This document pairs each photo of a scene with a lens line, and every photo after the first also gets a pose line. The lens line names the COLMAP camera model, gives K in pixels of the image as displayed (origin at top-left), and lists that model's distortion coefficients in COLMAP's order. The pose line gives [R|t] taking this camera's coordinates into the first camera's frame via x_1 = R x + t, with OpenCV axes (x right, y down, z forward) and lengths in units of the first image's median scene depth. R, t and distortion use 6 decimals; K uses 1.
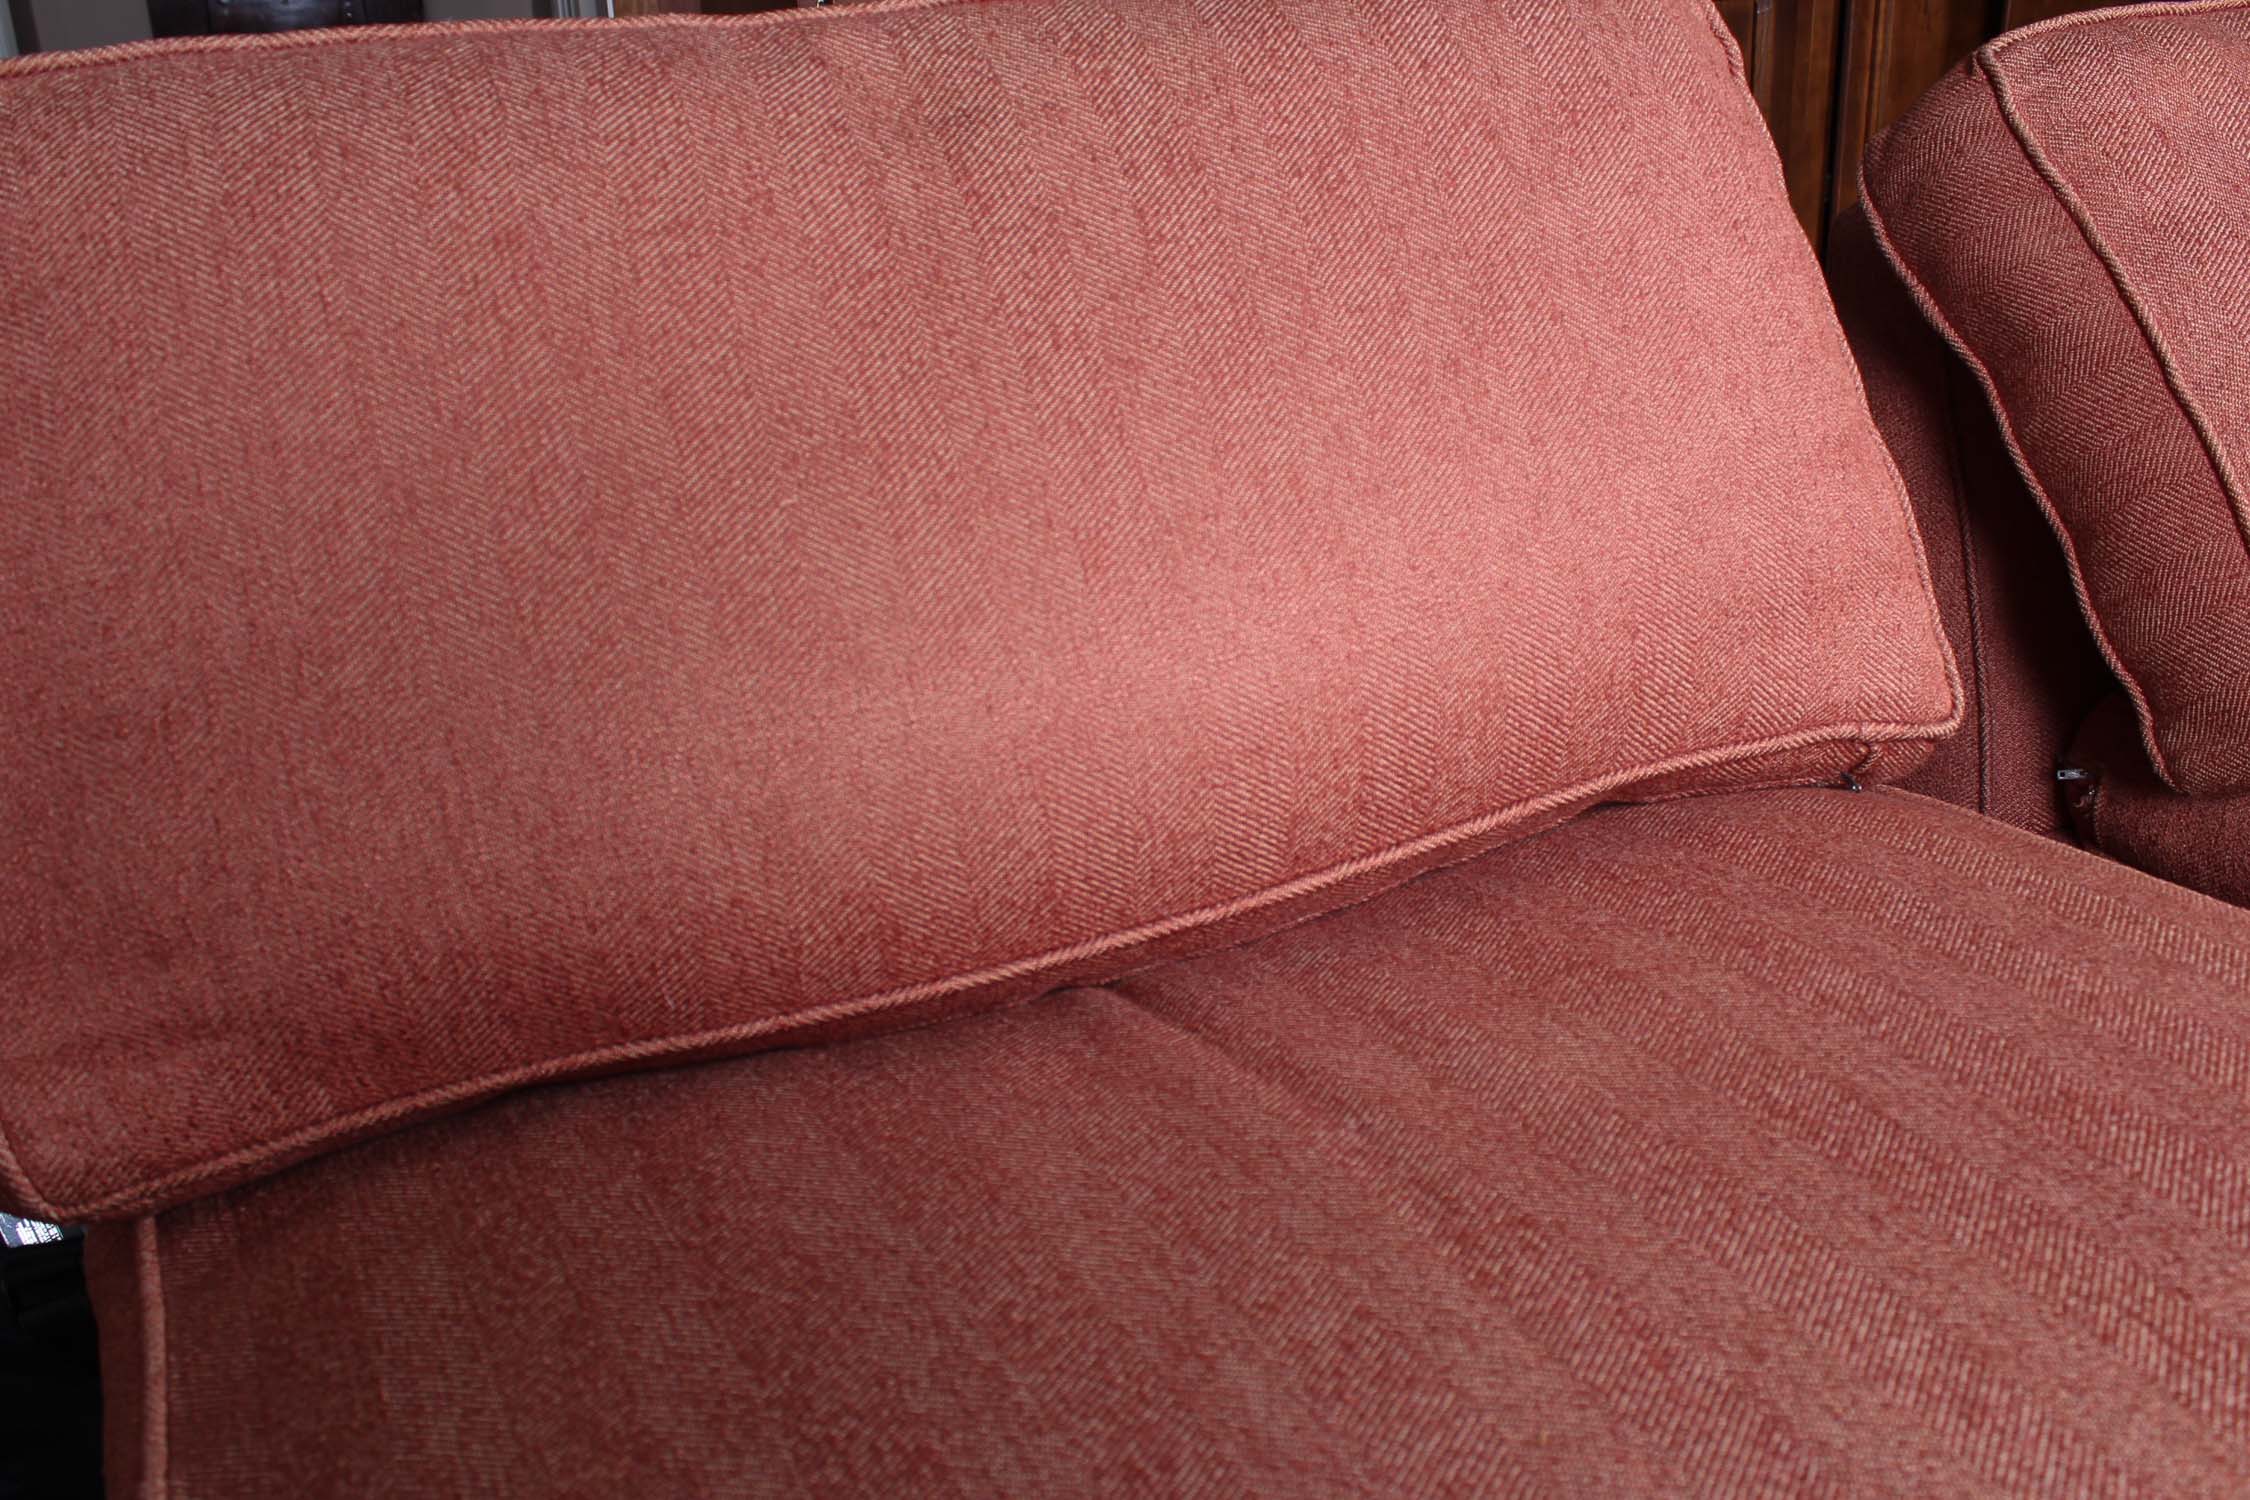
lens RADIAL K [[2485.2, 0, 1125.0], [0, 2485.2, 750.0], [0, 0, 1]] dist [-0.095251, 0.012024]
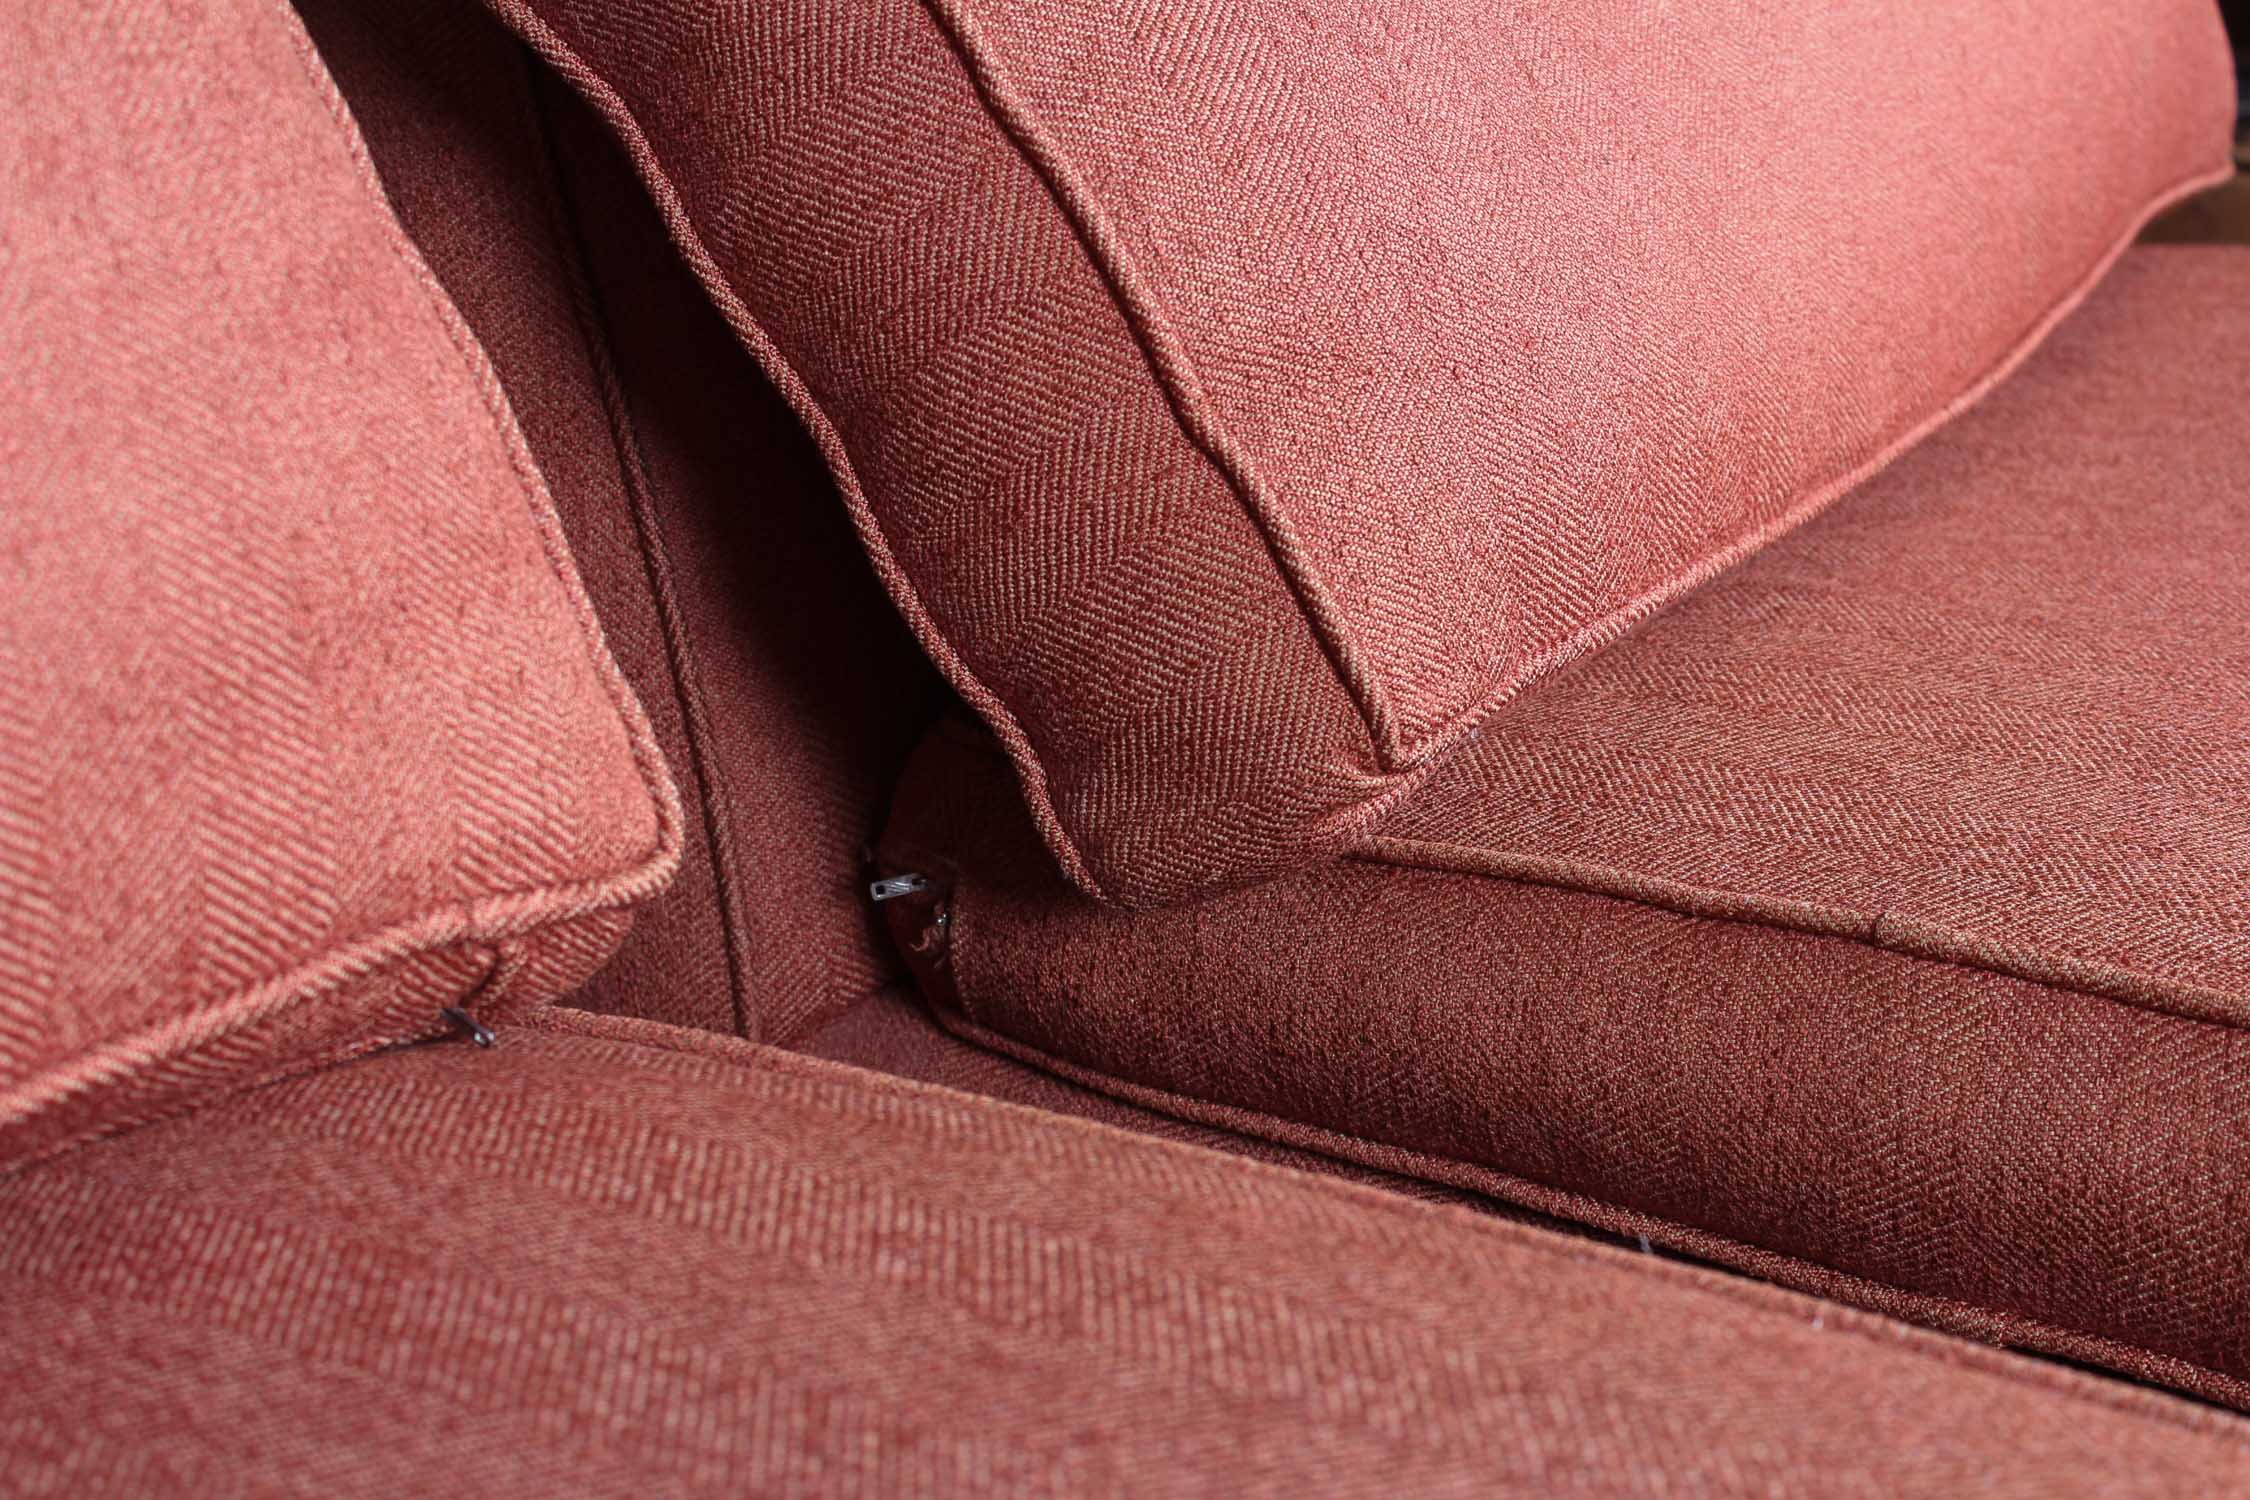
lens RADIAL K [[3076.2, 0, 1125.0], [0, 3076.2, 750.0], [0, 0, 1]] dist [-0.000442, 0.012794]
pose [[0.871828, -0.152040, 0.465618, 0.143904], [0.138903, 0.988323, 0.062637, -0.055705], [-0.469705, 0.010067, 0.882766, 0.442899]]
